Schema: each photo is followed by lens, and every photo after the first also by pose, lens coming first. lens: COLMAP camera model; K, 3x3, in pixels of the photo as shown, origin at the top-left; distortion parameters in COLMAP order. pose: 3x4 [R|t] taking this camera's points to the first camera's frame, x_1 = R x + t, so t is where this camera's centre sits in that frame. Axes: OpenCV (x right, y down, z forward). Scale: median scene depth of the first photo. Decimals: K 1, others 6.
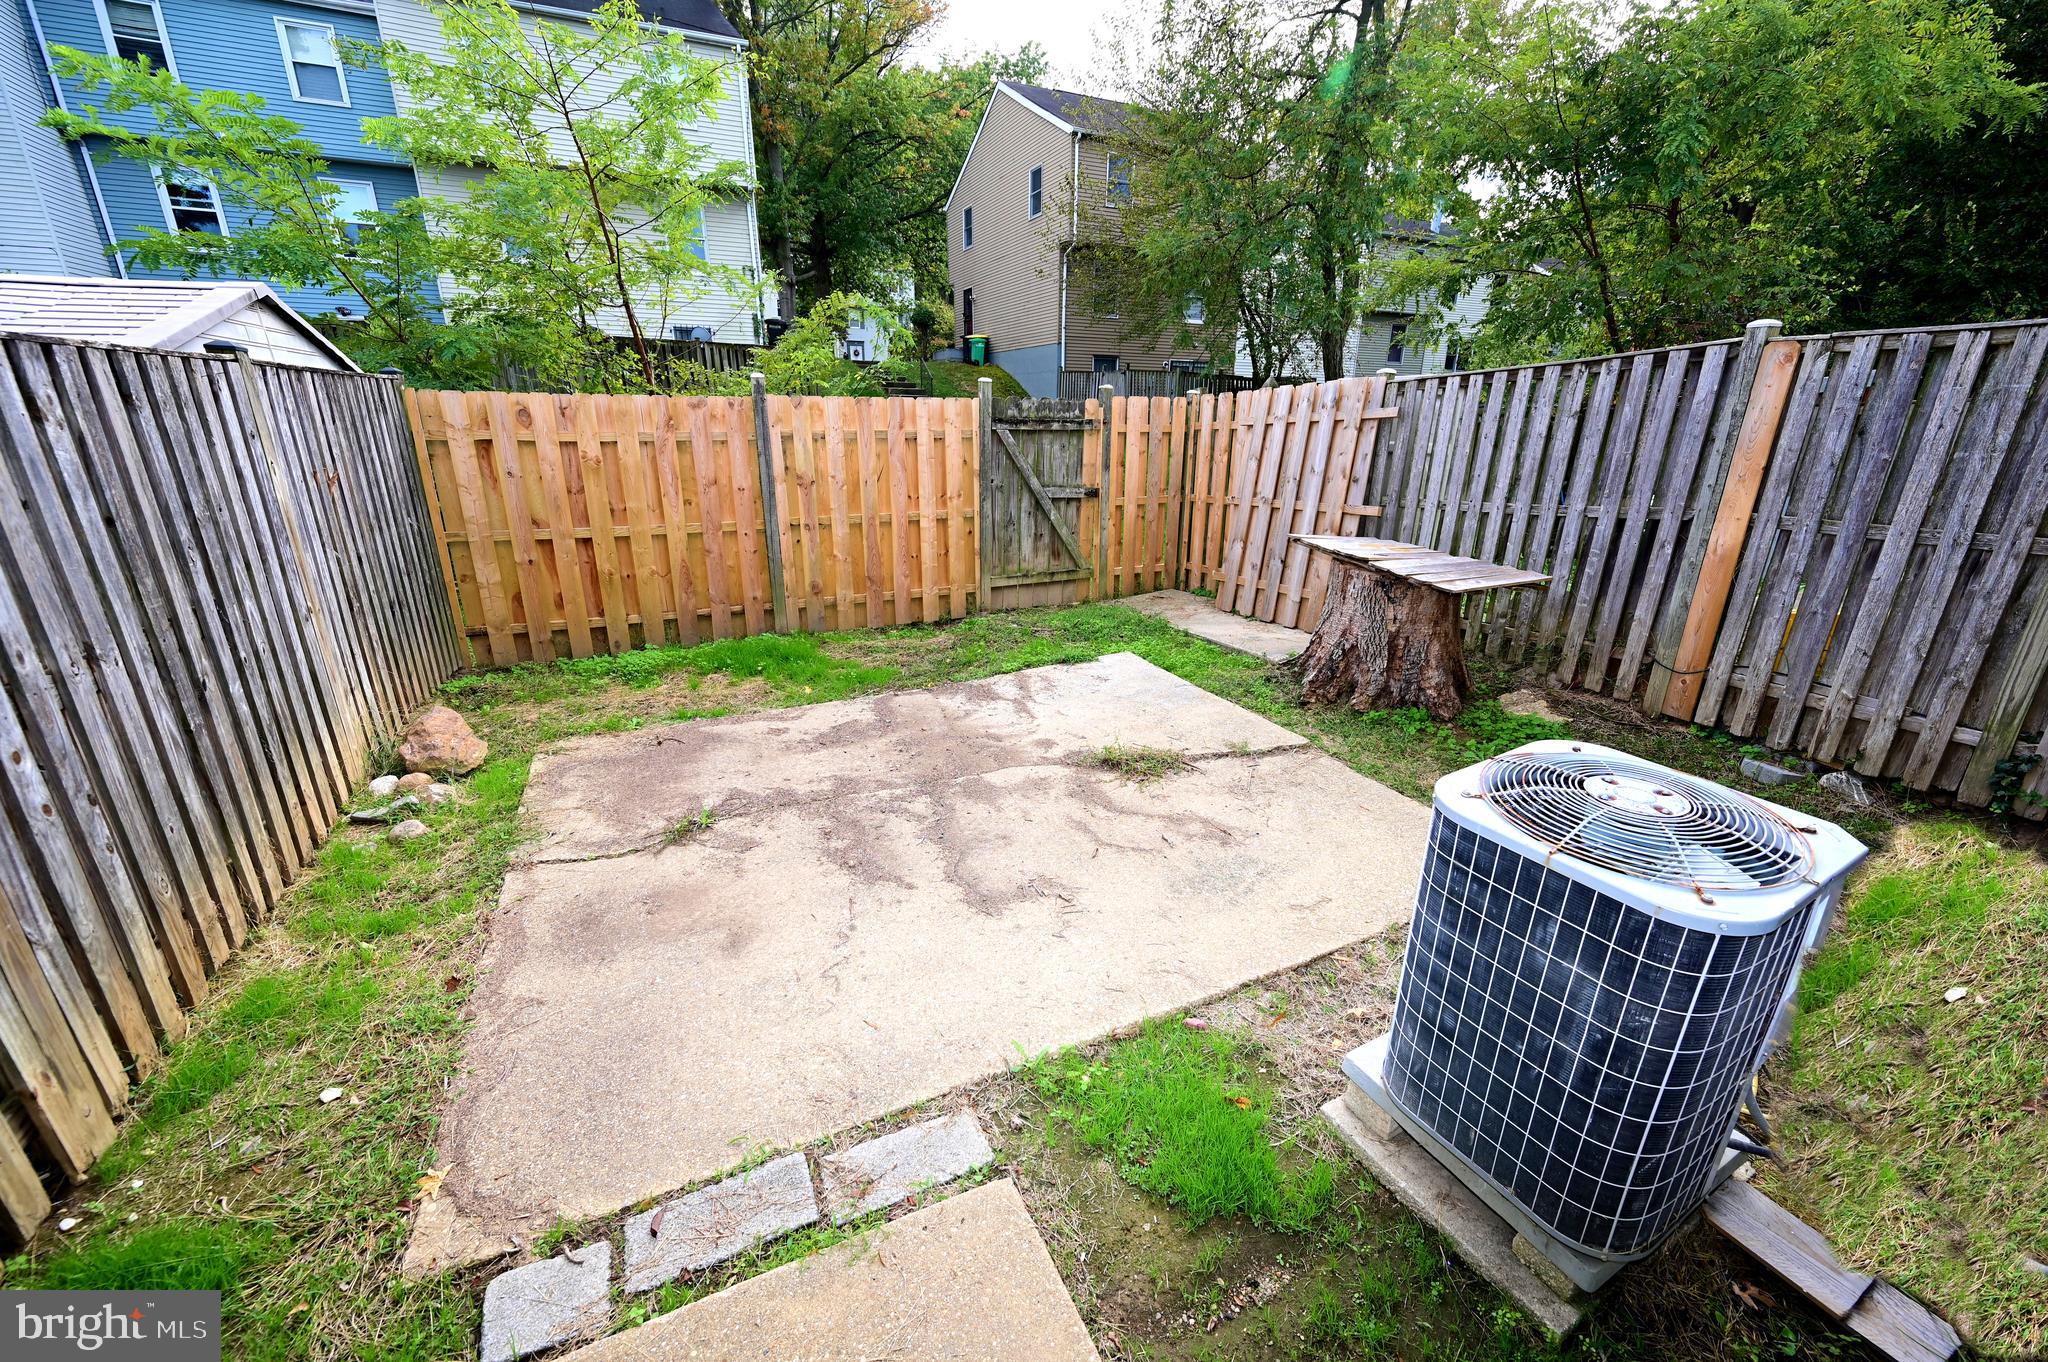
lens RADIAL K [[801.1, 0, 1030.5], [0, 801.1, 691.1], [0, 0, 1]] dist [0.000055, -0.000017]
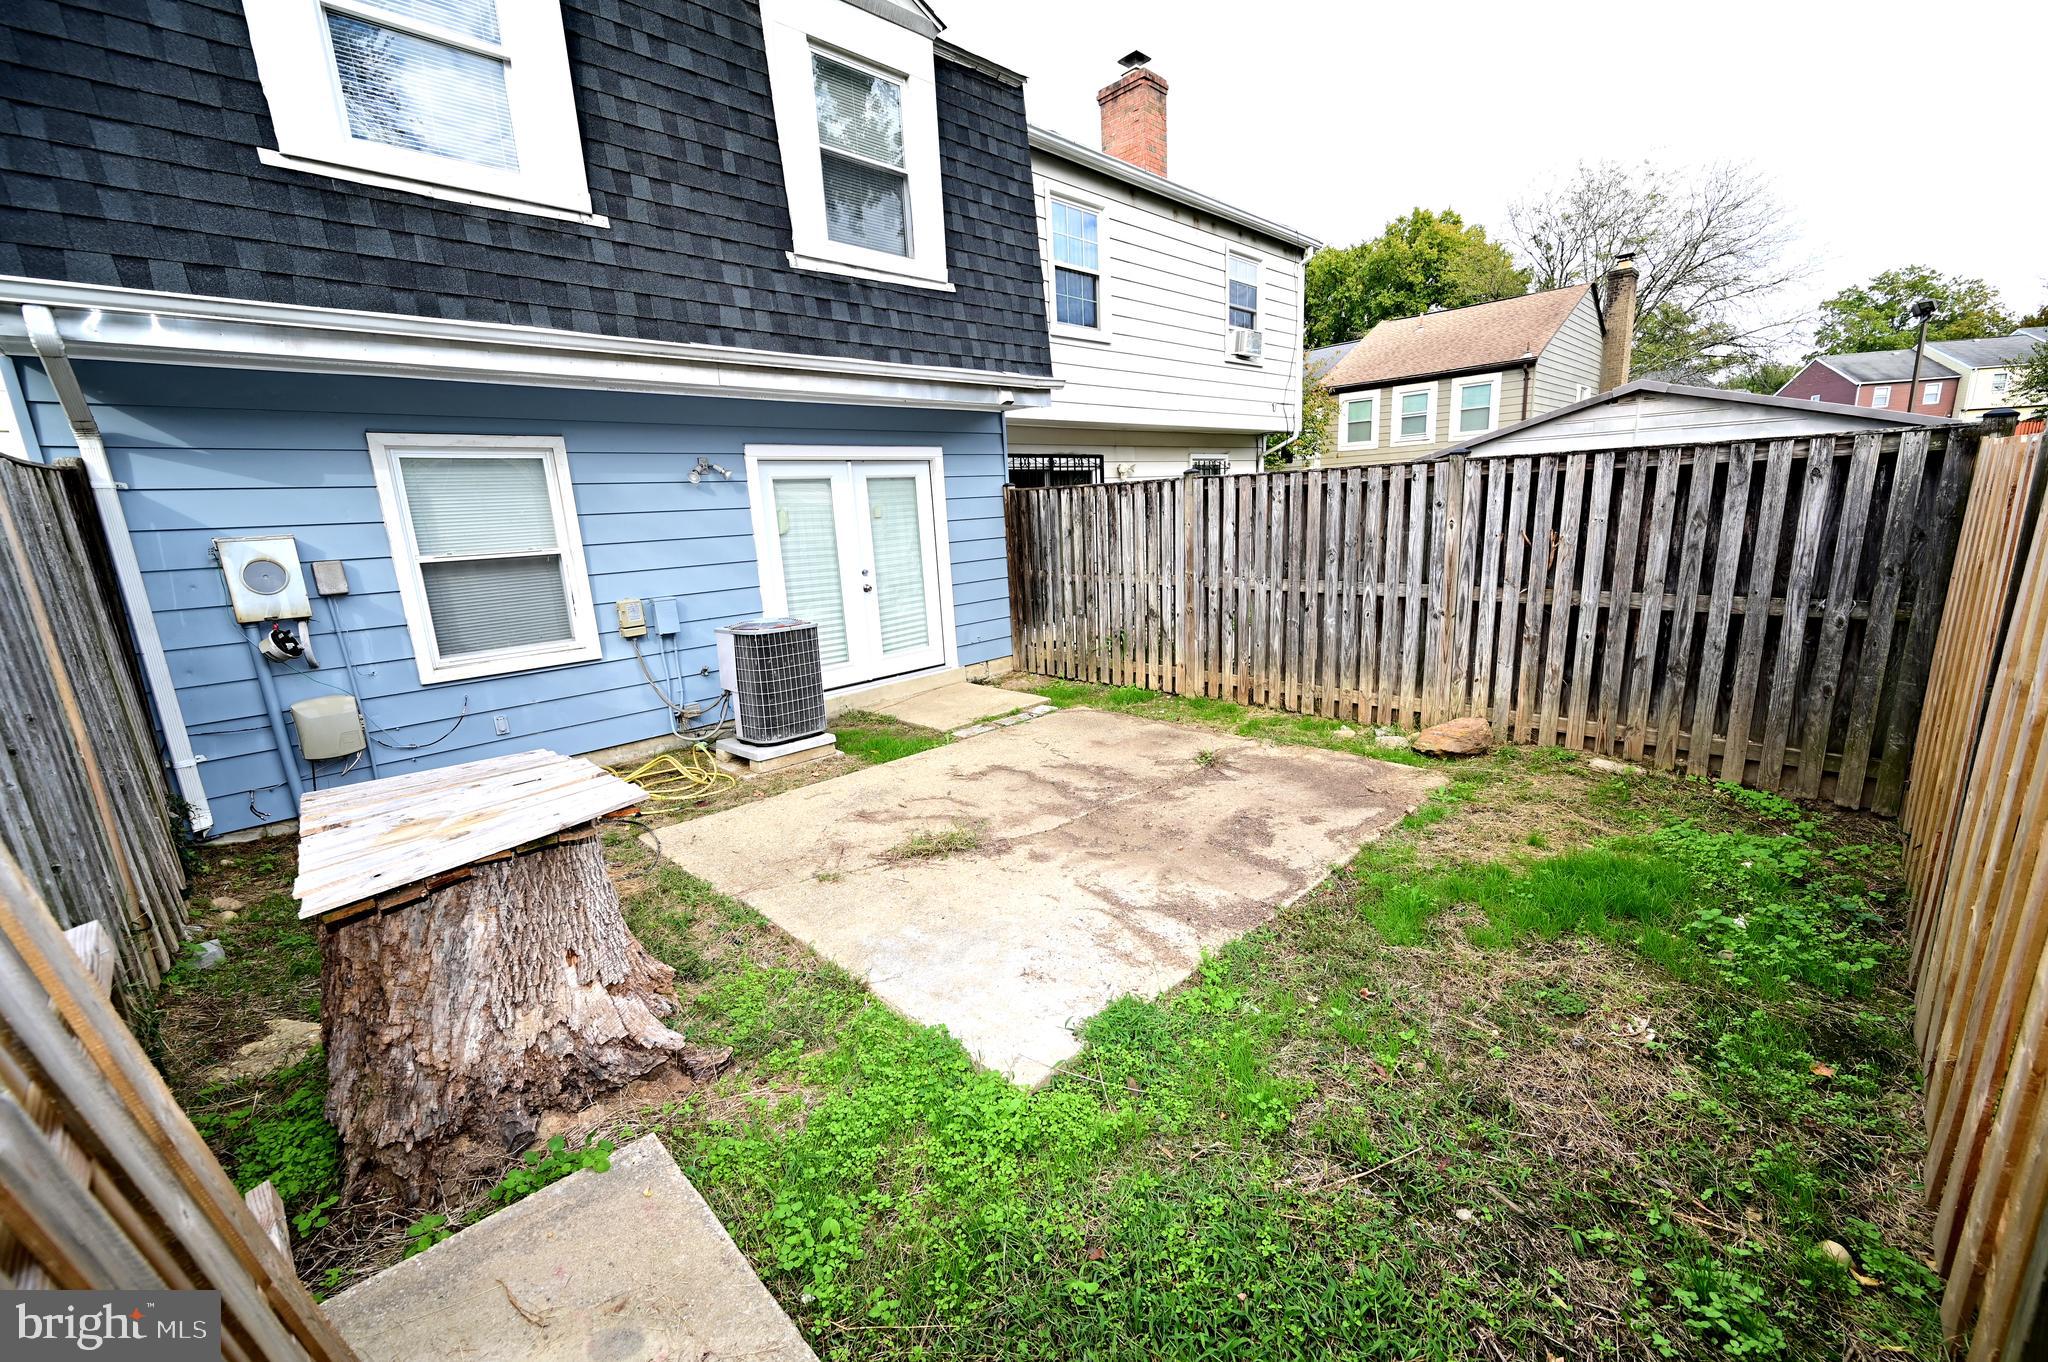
lens RADIAL K [[801.1, 0, 1030.5], [0, 801.1, 691.1], [0, 0, 1]] dist [0.000055, -0.000017]
pose [[-0.942070, 0.112984, -0.315813, 0.345580], [-0.070492, 0.853838, 0.515743, -0.665125], [0.327924, 0.508128, -0.796411, 1.895736]]
